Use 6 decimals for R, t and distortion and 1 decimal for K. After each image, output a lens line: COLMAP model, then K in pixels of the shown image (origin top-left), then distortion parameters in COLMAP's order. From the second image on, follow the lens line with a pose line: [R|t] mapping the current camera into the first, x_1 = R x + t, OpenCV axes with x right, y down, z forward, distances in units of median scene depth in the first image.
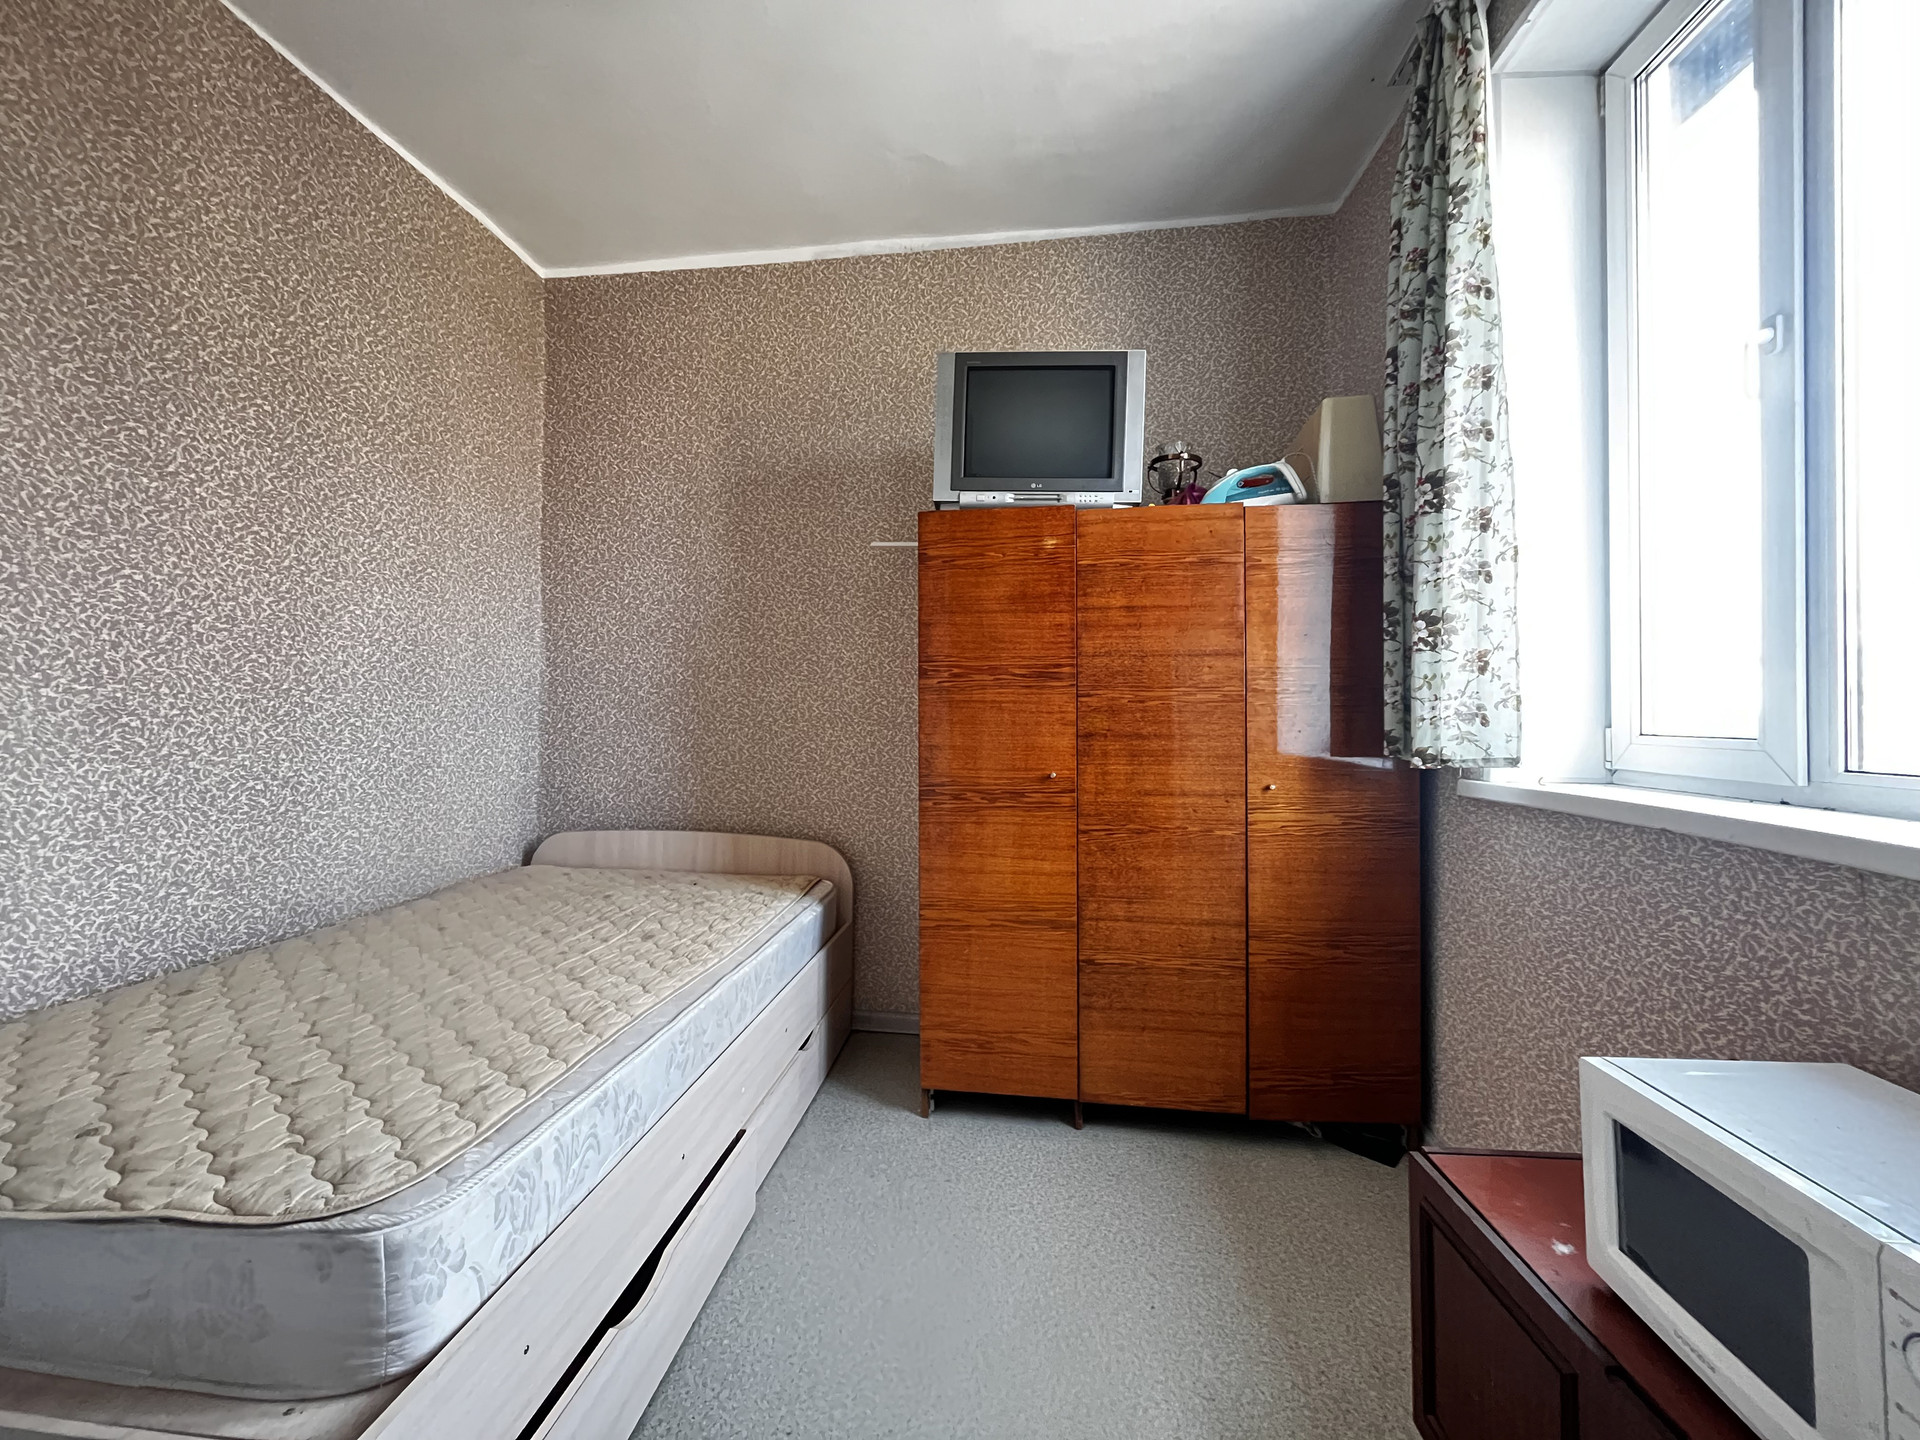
lens RADIAL K [[768.3, 0, 957.6], [0, 768.3, 714.2], [0, 0, 1]] dist [-0.001782, 0.000008]
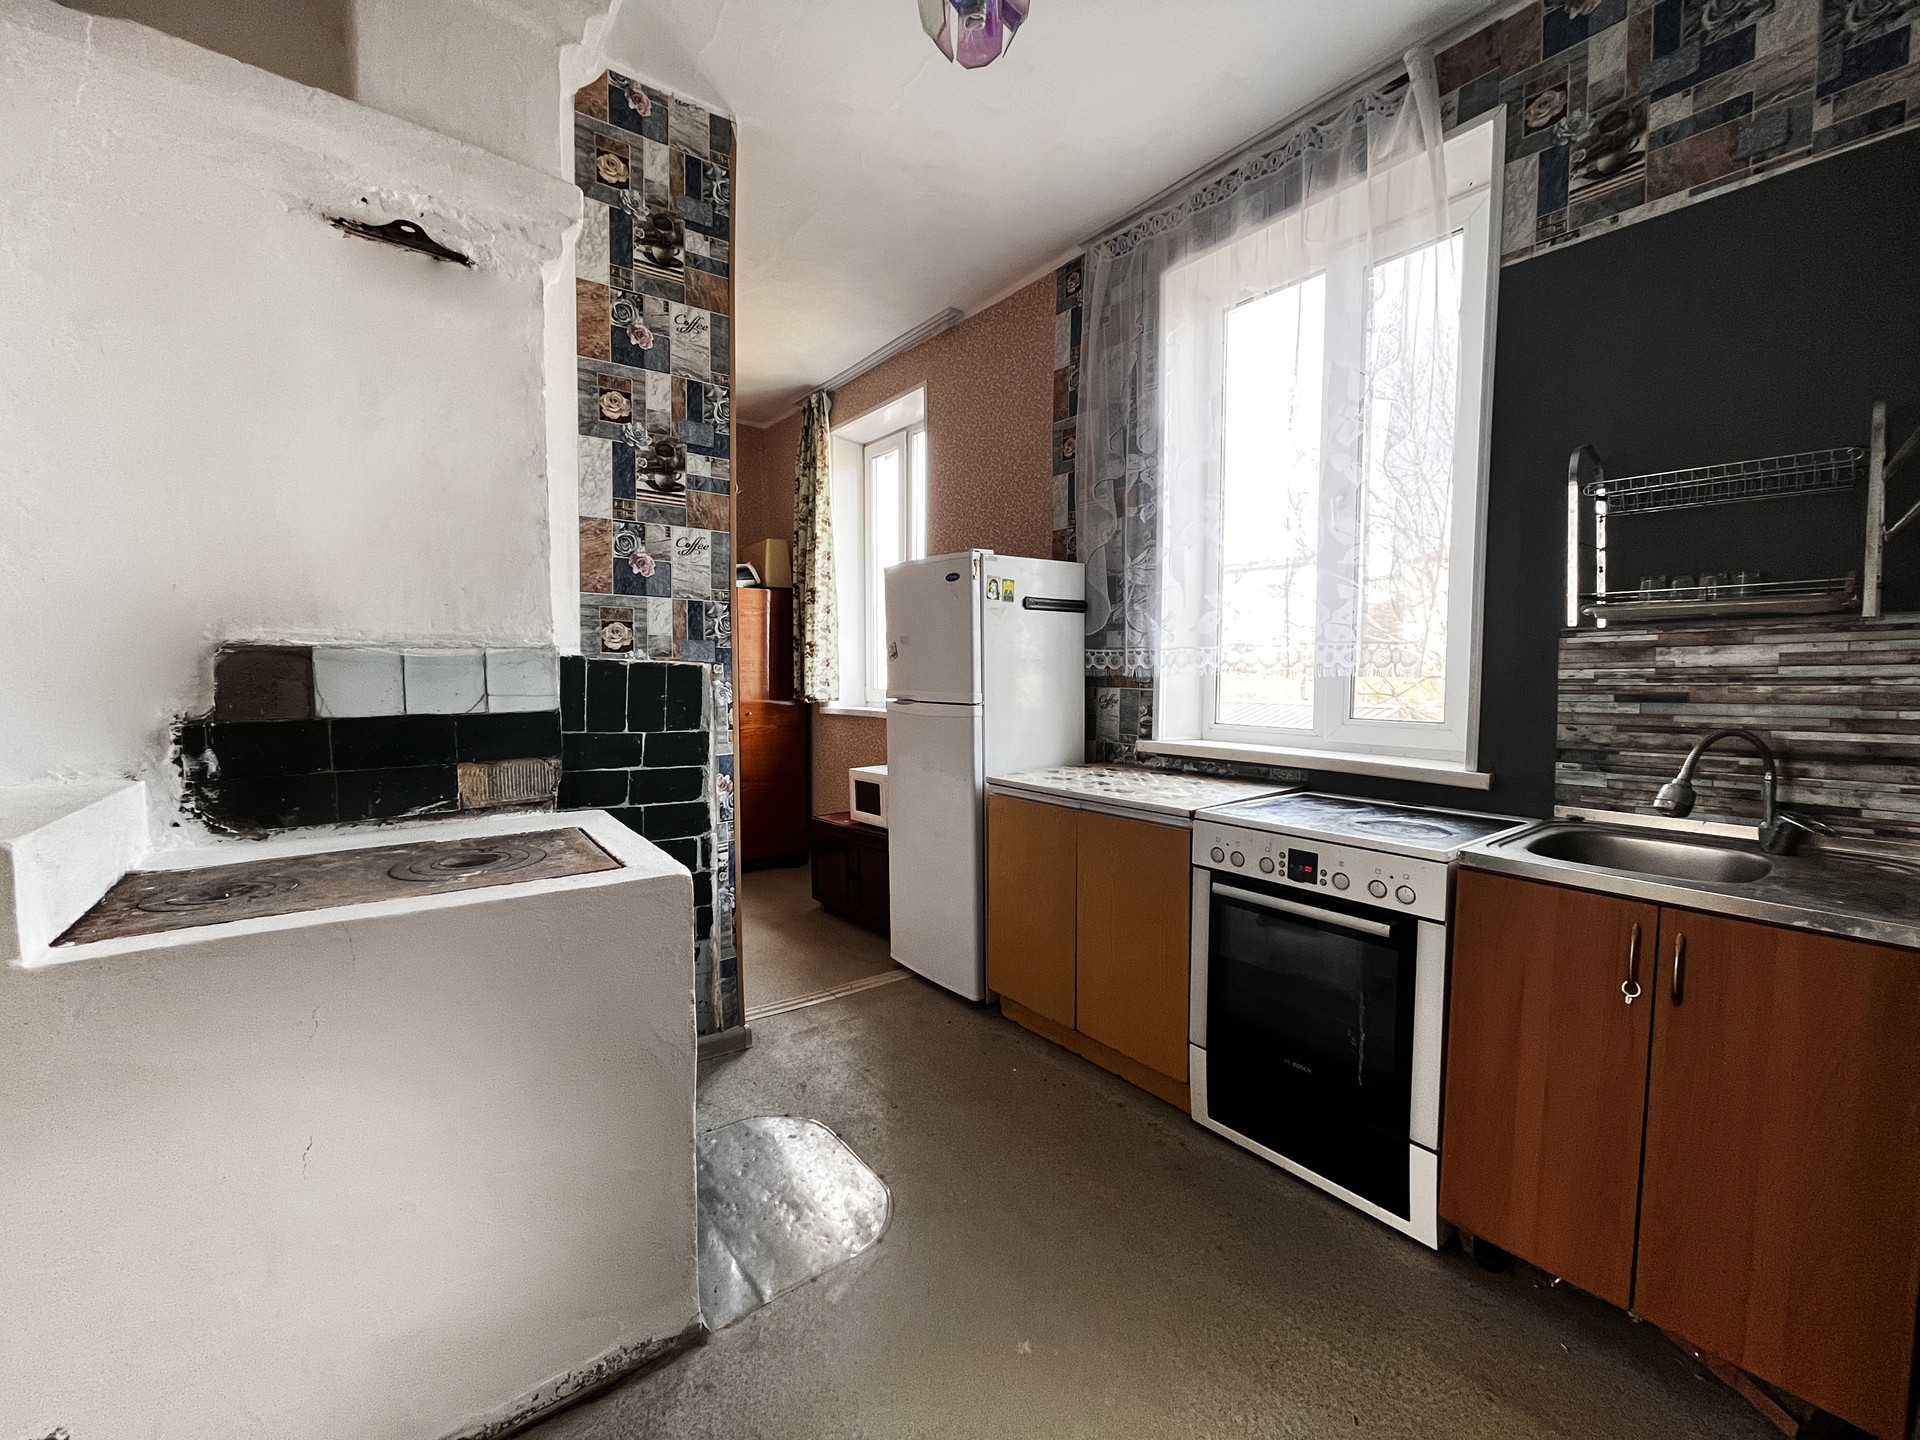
lens RADIAL K [[768.3, 0, 955.2], [0, 768.3, 715.3], [0, 0, 1]] dist [-0.001782, 0.000008]
pose [[0.717855, -0.036244, 0.695248, -0.834083], [-0.004807, 0.998362, 0.057009, -0.037206], [-0.696176, -0.044266, 0.716505, -1.190771]]
